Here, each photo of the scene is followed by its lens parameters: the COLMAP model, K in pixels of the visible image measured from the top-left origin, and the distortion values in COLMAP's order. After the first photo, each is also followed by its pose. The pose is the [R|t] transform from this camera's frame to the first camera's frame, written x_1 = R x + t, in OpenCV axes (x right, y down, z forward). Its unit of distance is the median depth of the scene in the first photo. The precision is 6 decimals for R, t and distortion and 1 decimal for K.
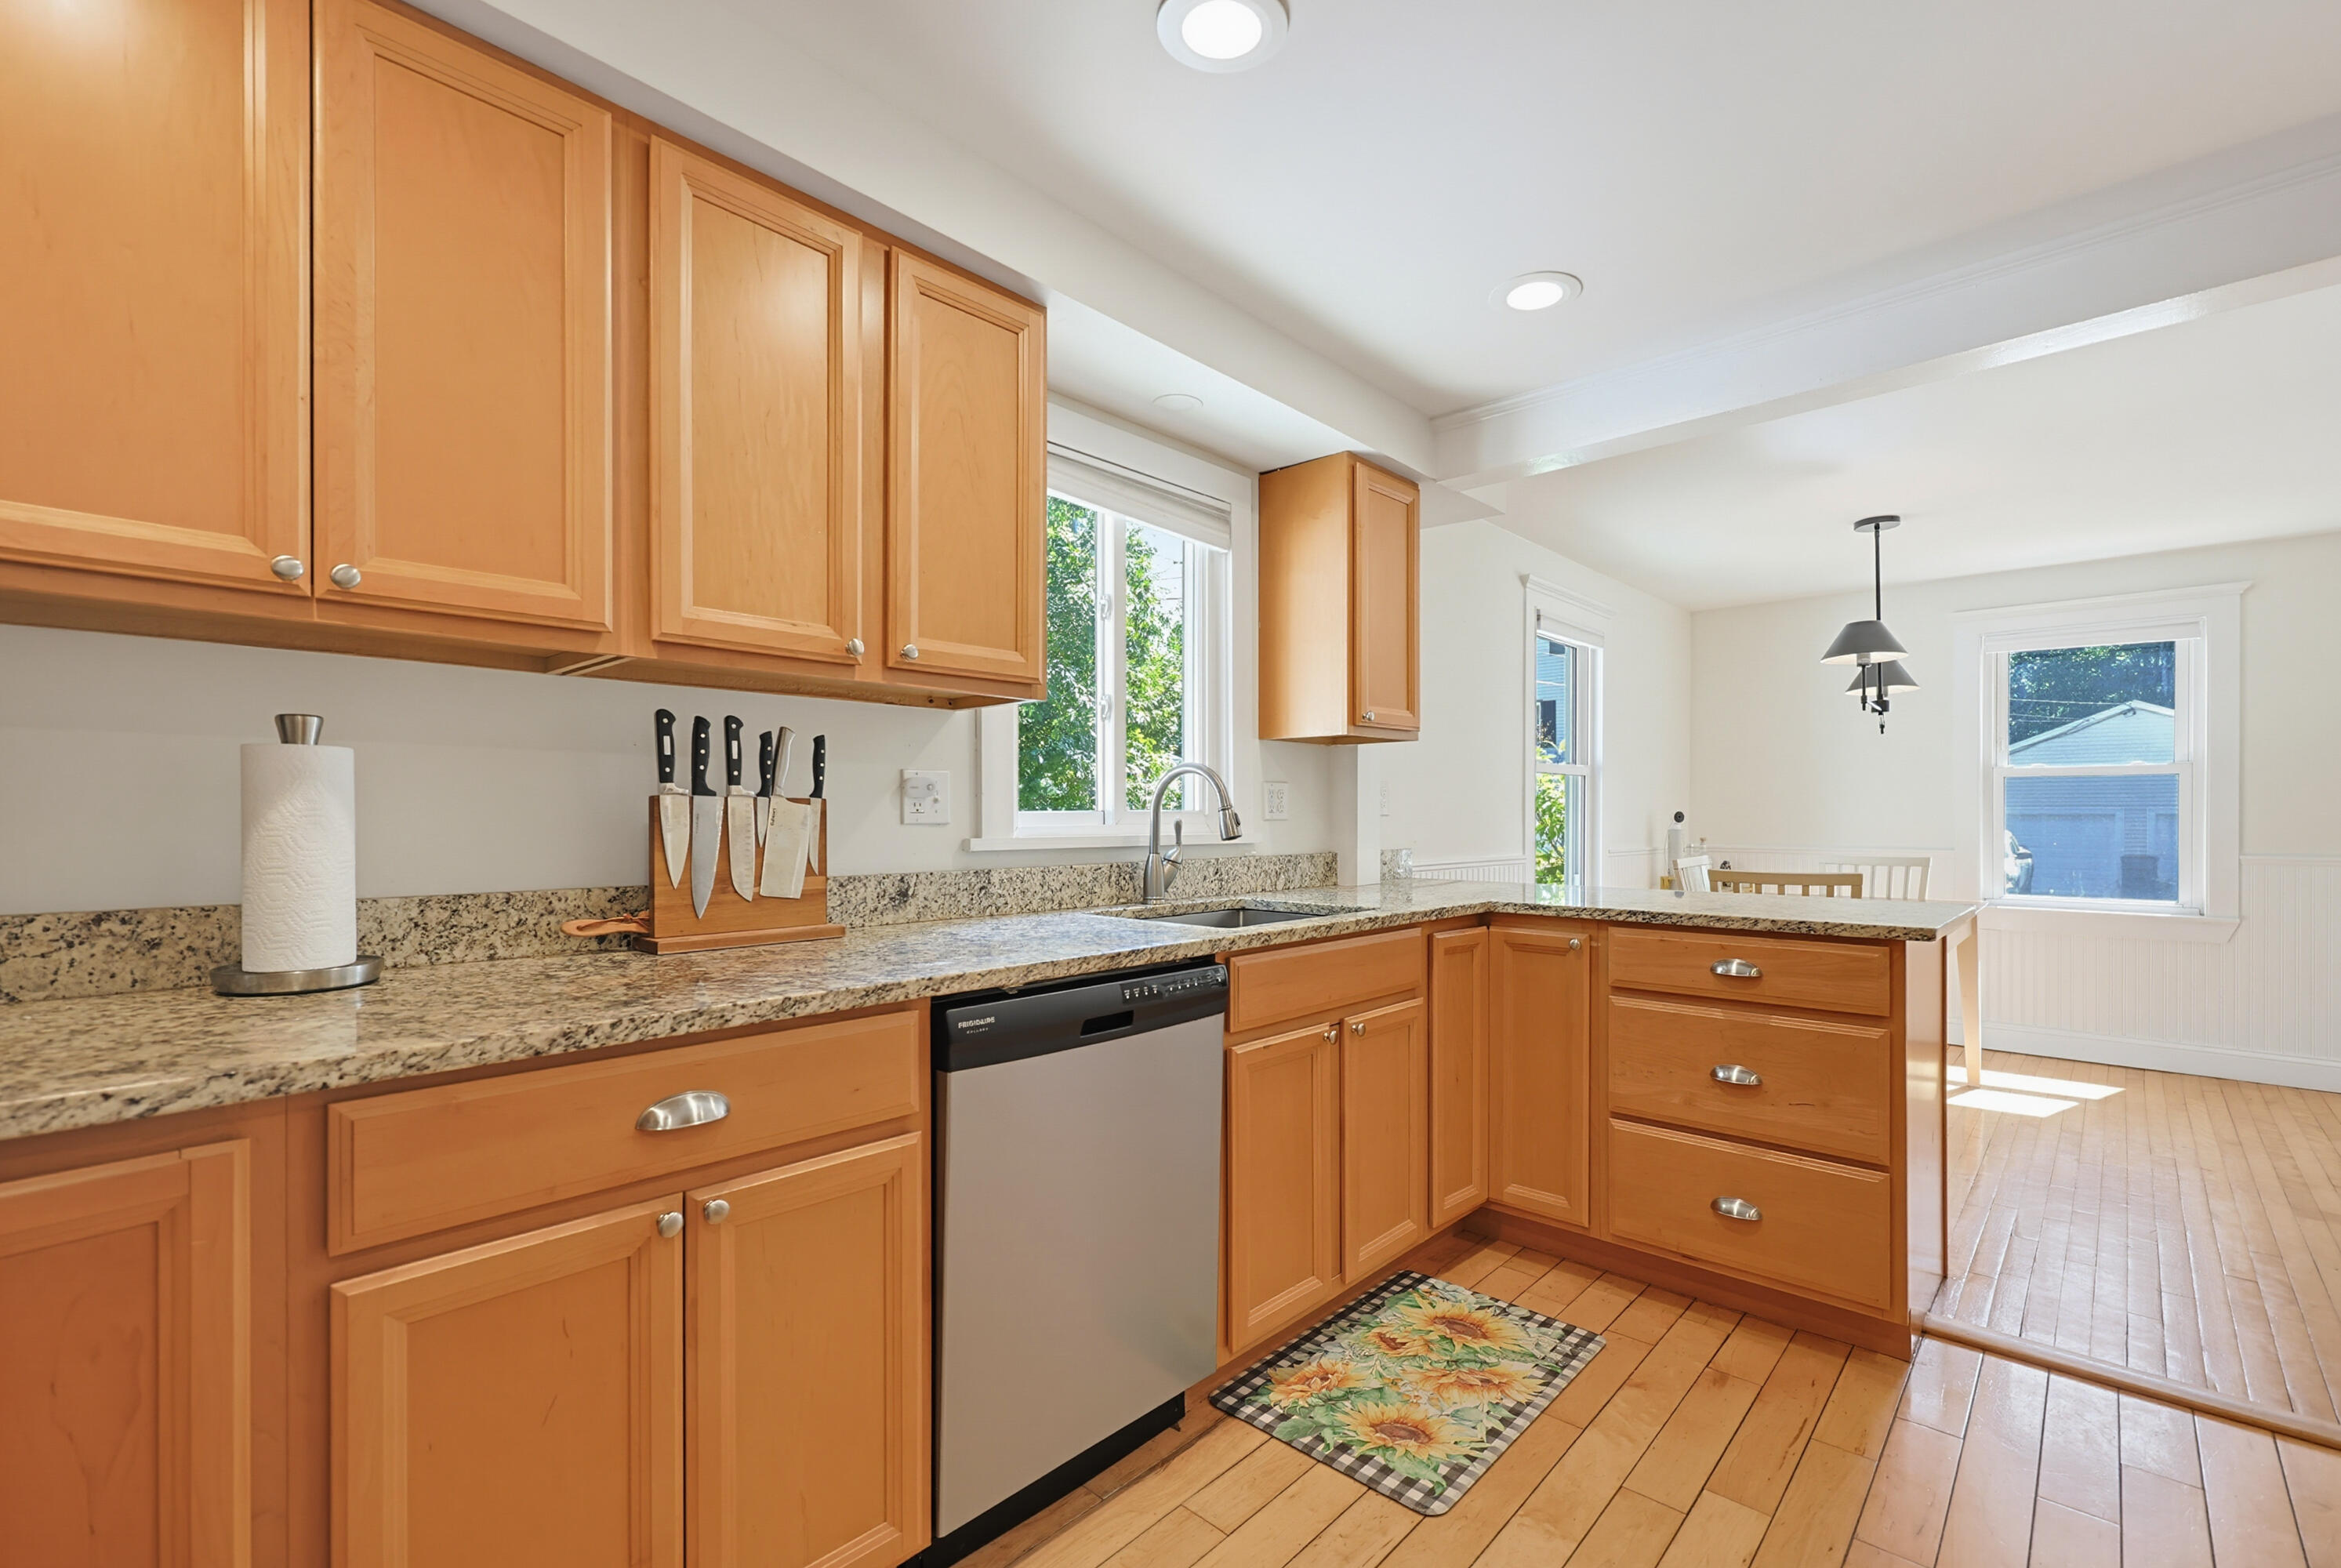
lens RADIAL K [[991.9, 0, 1152.2], [0, 991.9, 800.5], [0, 0, 1]] dist [-0.002727, -0.000327]
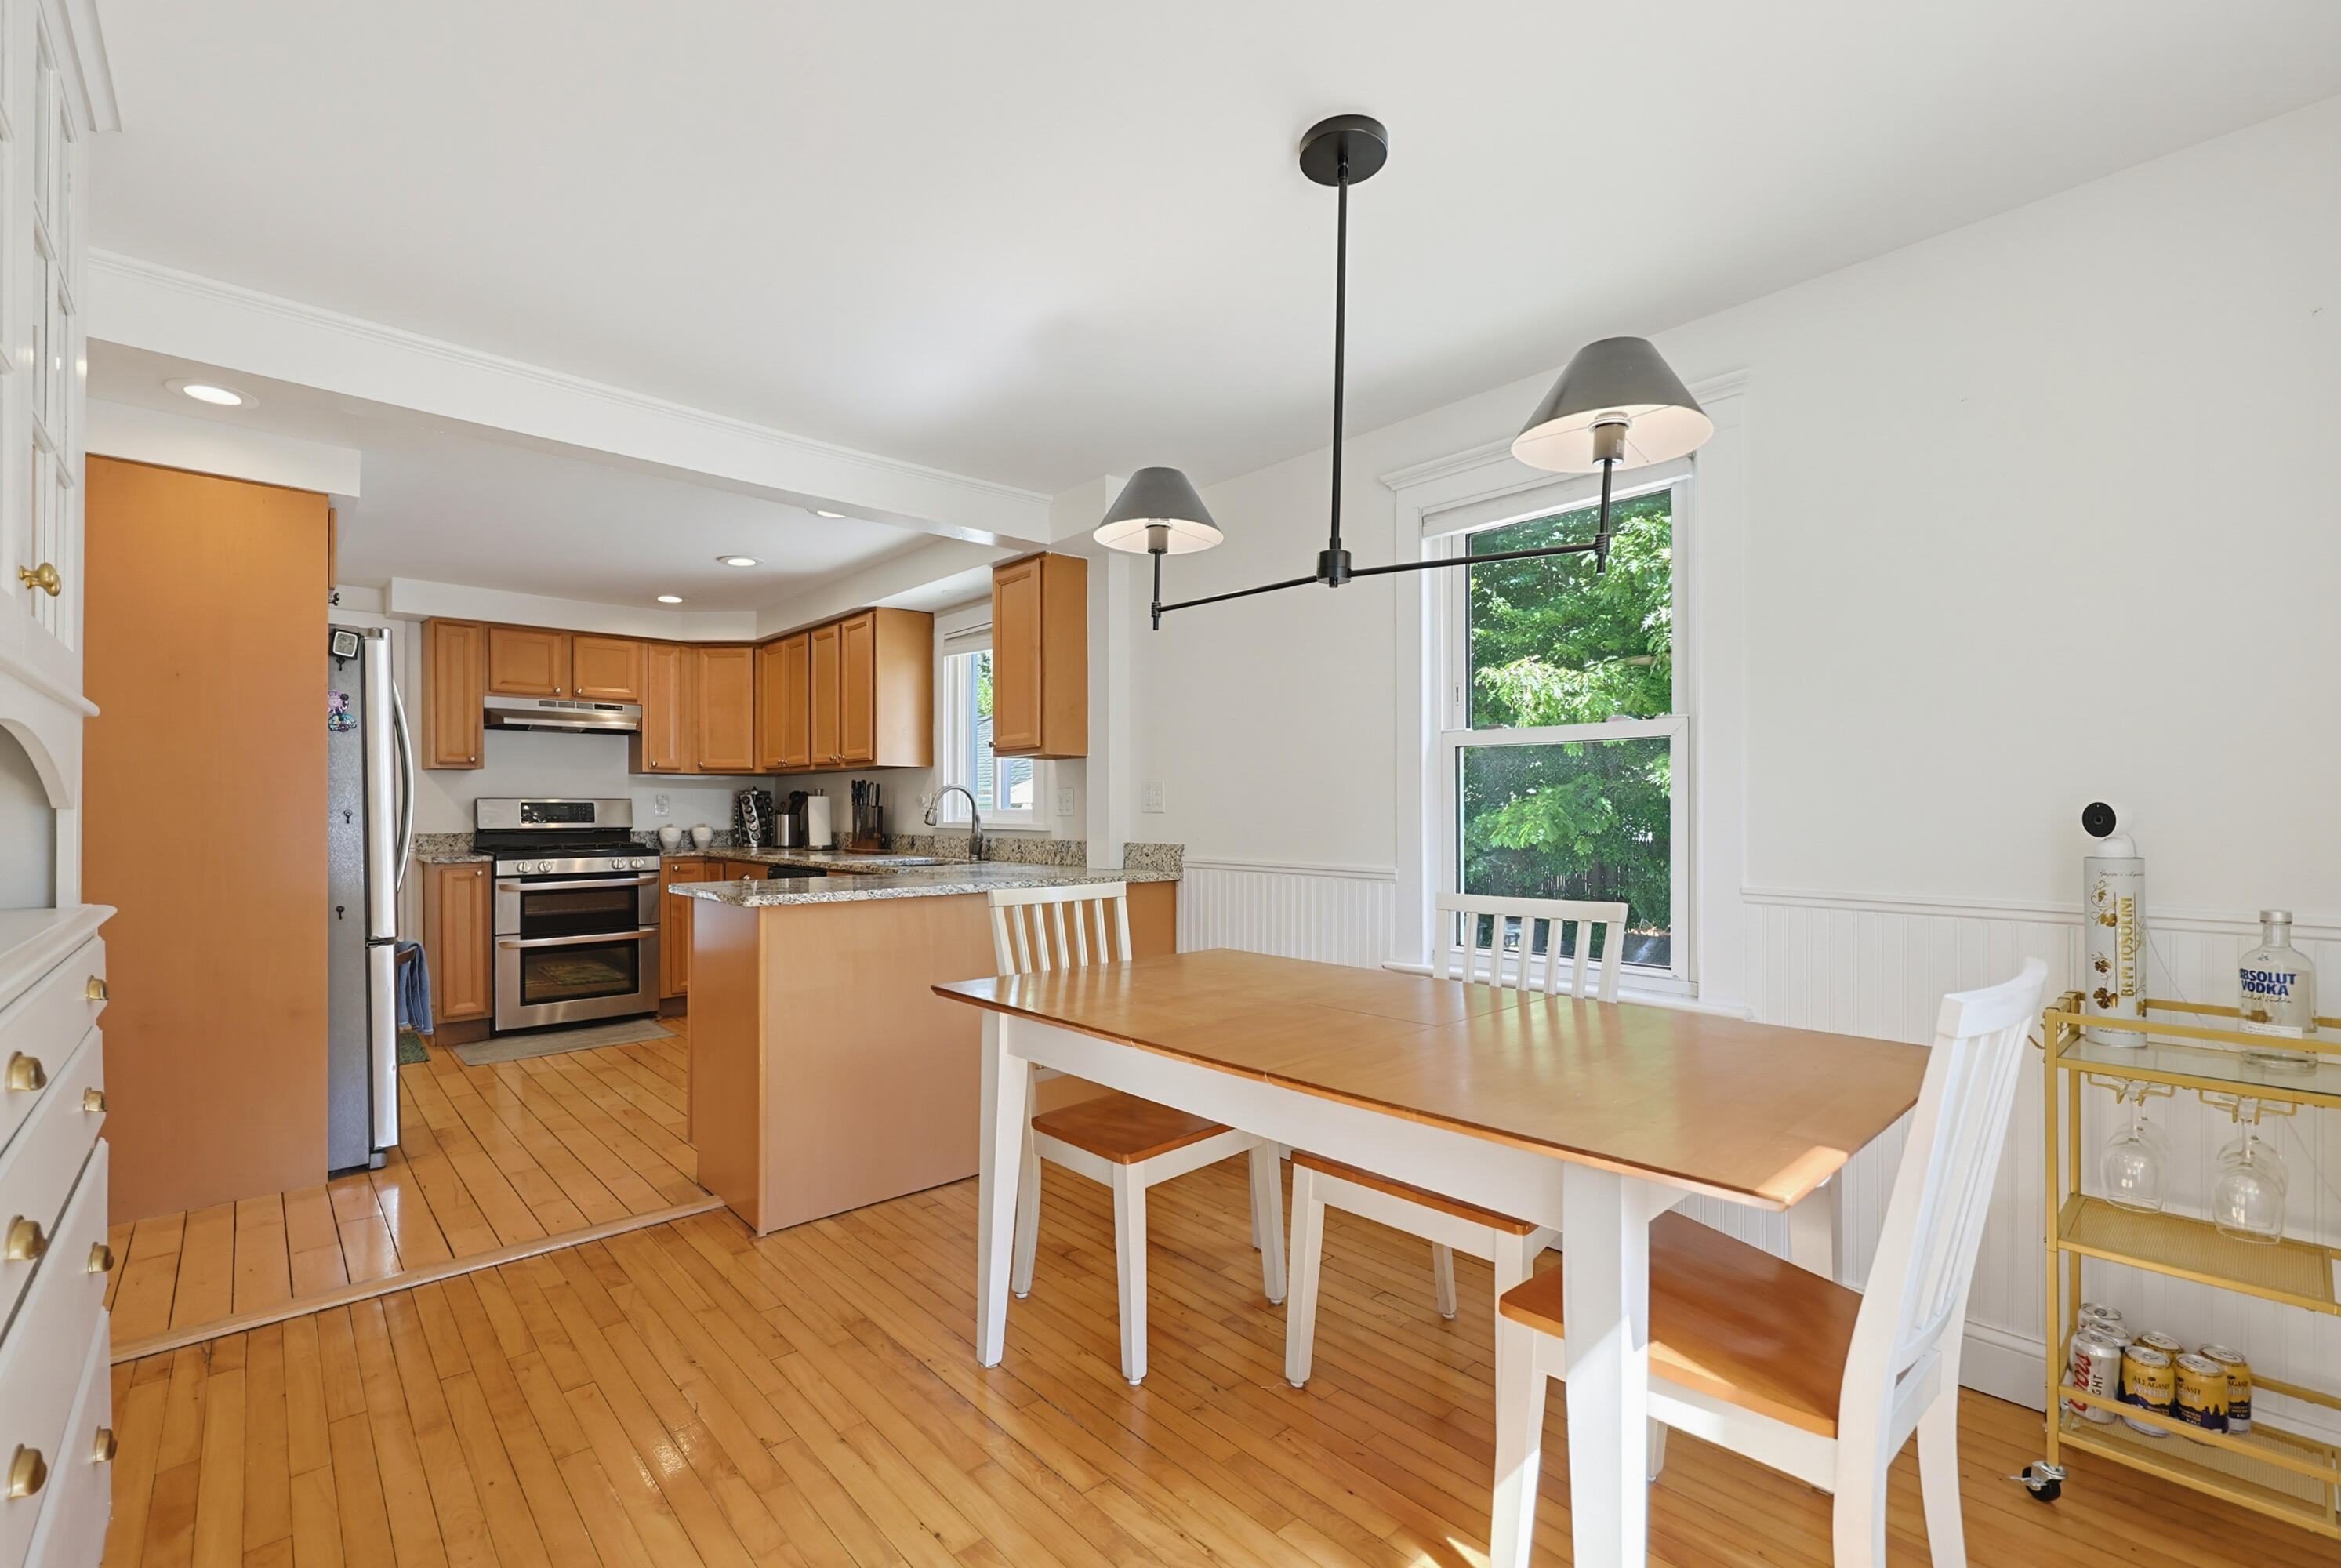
lens RADIAL K [[991.9, 0, 1152.2], [0, 991.9, 800.5], [0, 0, 1]] dist [-0.002727, -0.000327]
pose [[-0.072407, -0.011847, -0.997305, 2.095759], [0.013628, 0.999824, -0.012867, 0.024826], [0.997282, -0.014523, -0.072233, 1.688285]]
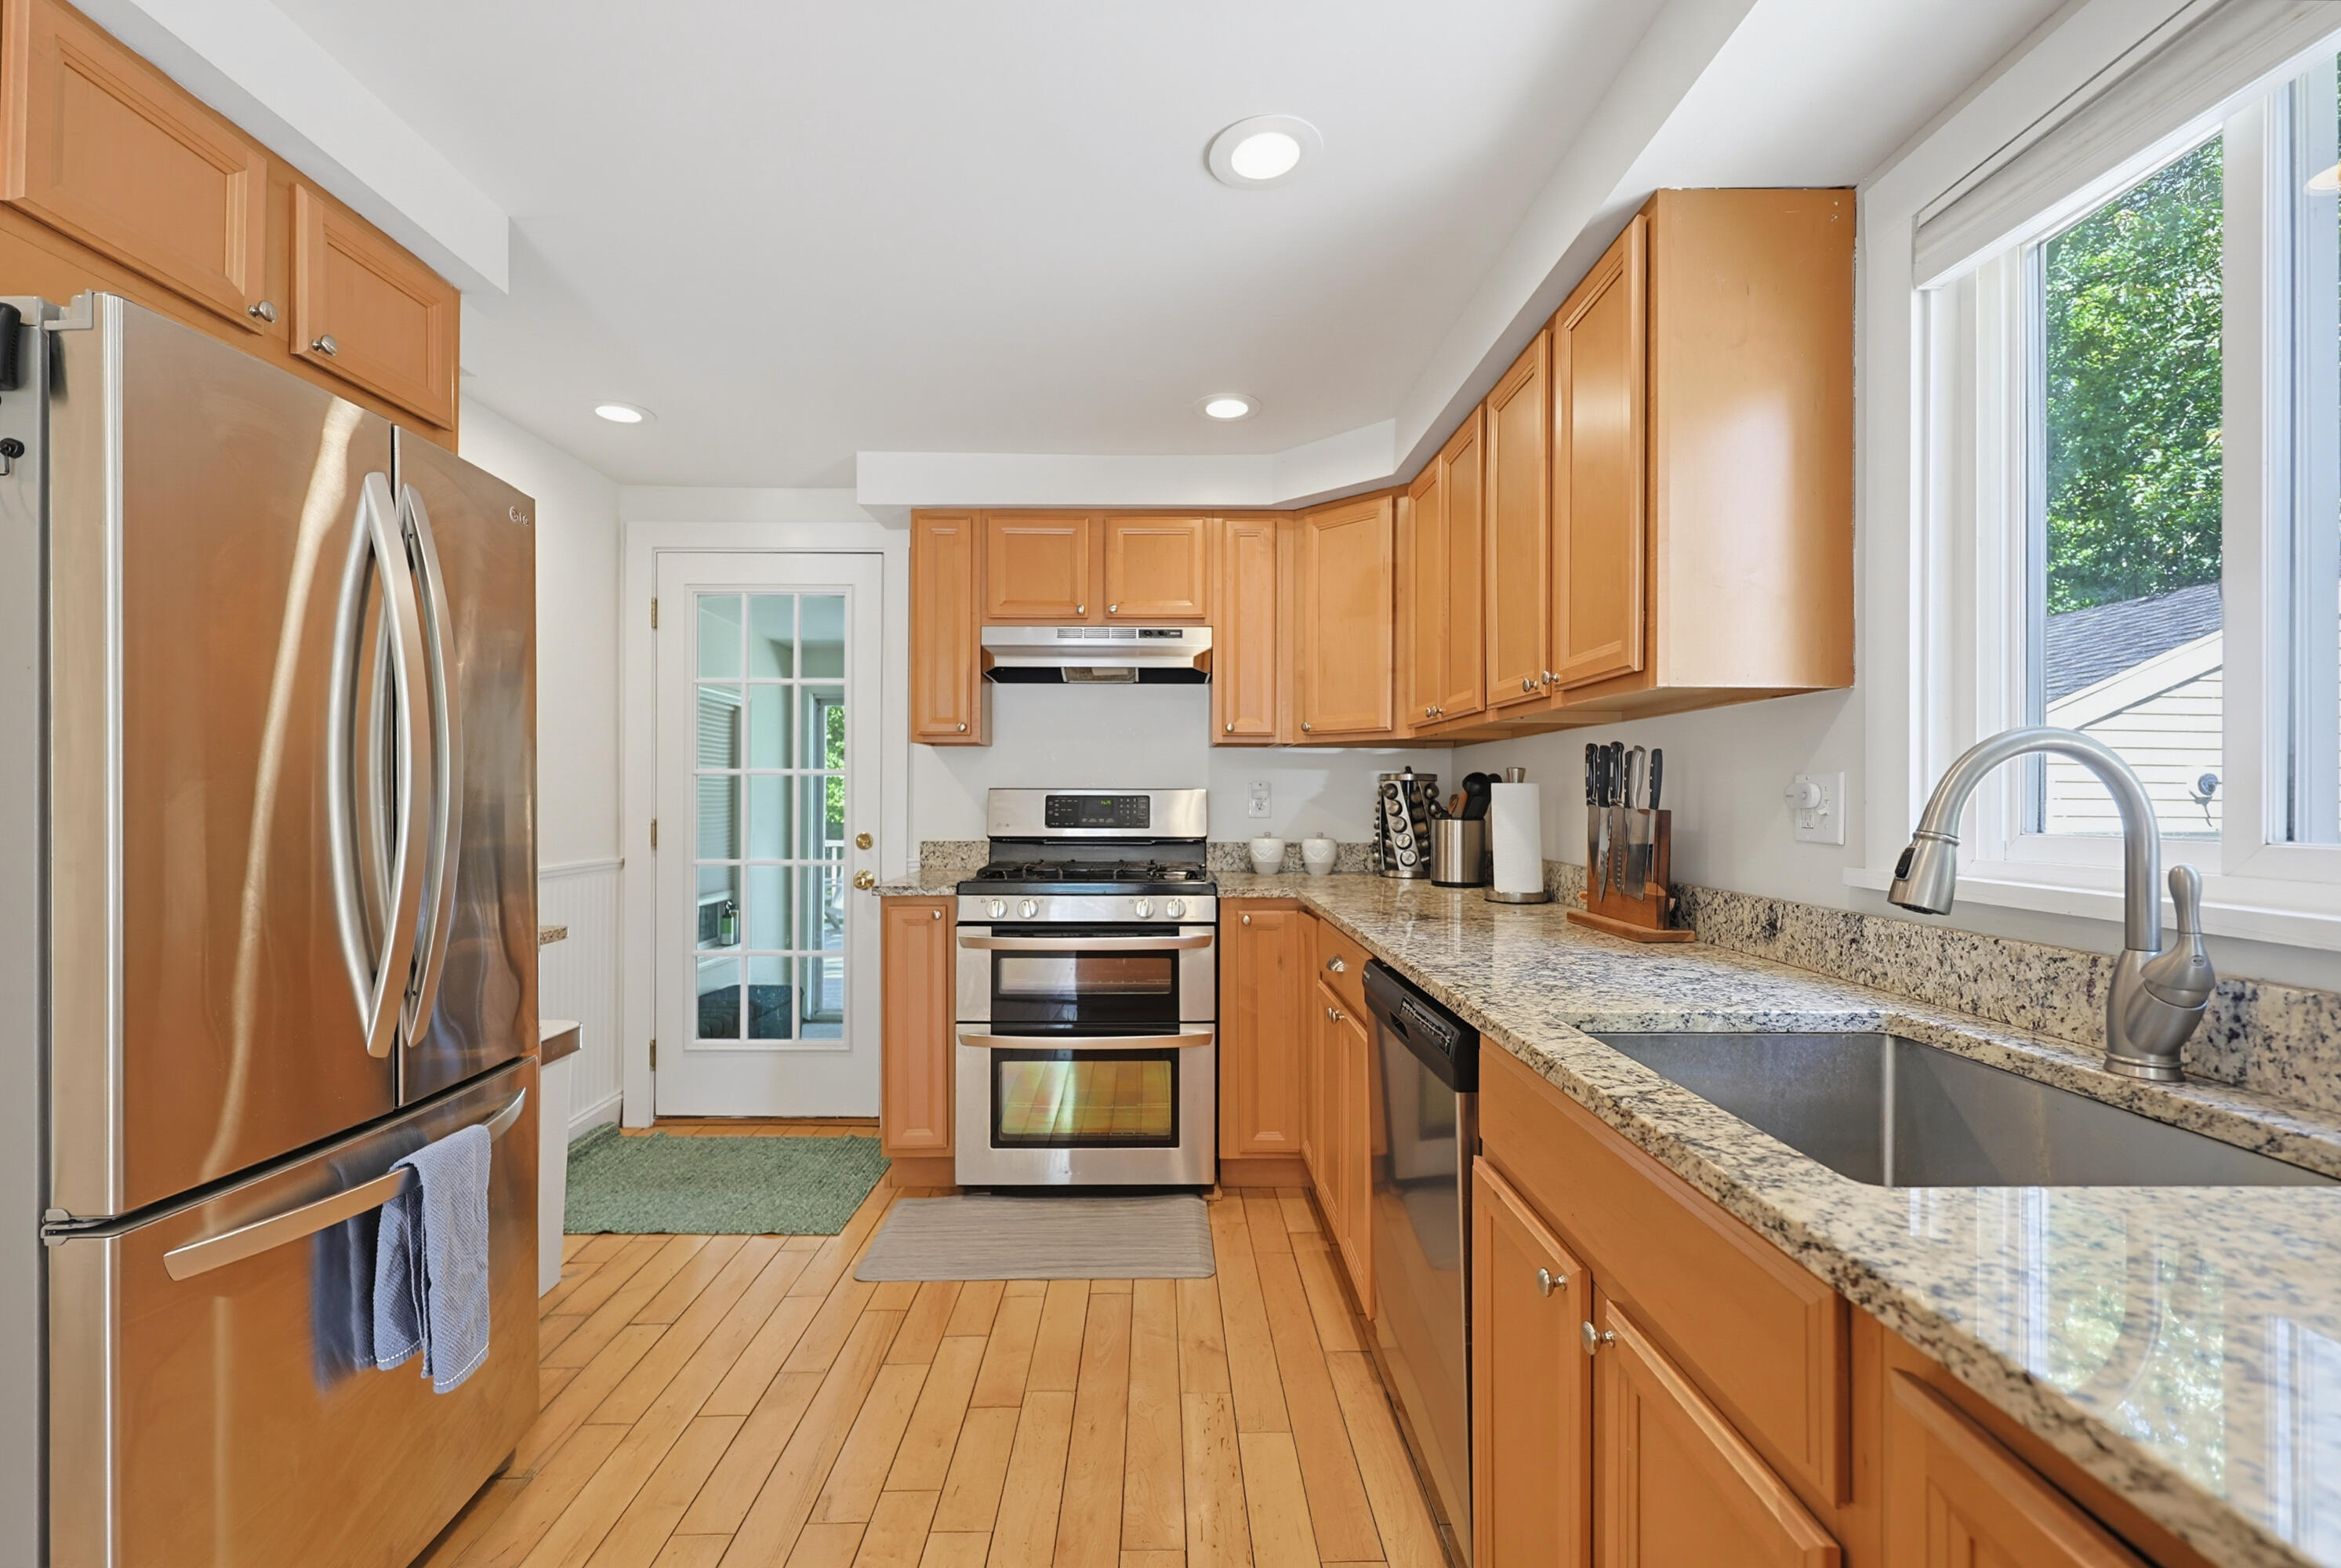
lens RADIAL K [[991.9, 0, 1152.2], [0, 991.9, 800.5], [0, 0, 1]] dist [-0.002727, -0.000327]
pose [[-0.719926, -0.001829, -0.694048, 0.660386], [0.003115, 0.999978, -0.005866, -0.006552], [0.694044, -0.006385, -0.719904, 1.166538]]
